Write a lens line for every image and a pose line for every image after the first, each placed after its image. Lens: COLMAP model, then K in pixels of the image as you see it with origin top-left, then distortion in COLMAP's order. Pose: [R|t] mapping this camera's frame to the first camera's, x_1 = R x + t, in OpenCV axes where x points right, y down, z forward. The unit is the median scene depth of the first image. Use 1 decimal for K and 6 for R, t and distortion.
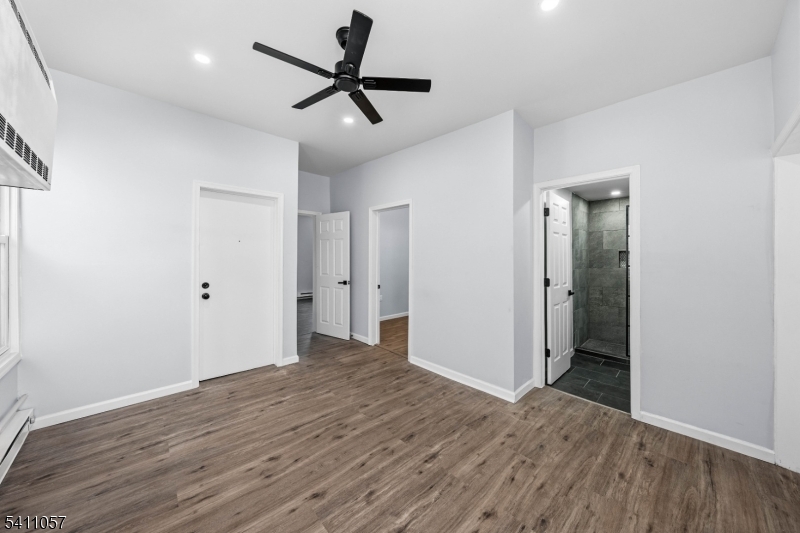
lens RADIAL K [[282.0, 0, 397.4], [0, 282.0, 261.4], [0, 0, 1]] dist [0.002046, 0.000048]
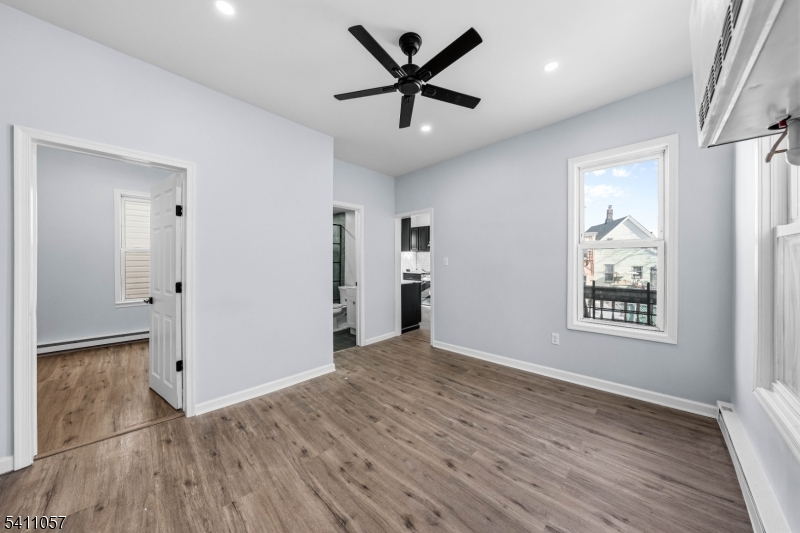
lens RADIAL K [[285.8, 0, 399.9], [0, 285.8, 260.6], [0, 0, 1]] dist [-0.001729, -0.000117]
pose [[-0.063930, -0.008492, 0.997918, -1.005533], [0.011810, 0.999887, 0.009266, 0.001938], [-0.997885, 0.012378, -0.063822, 0.903862]]
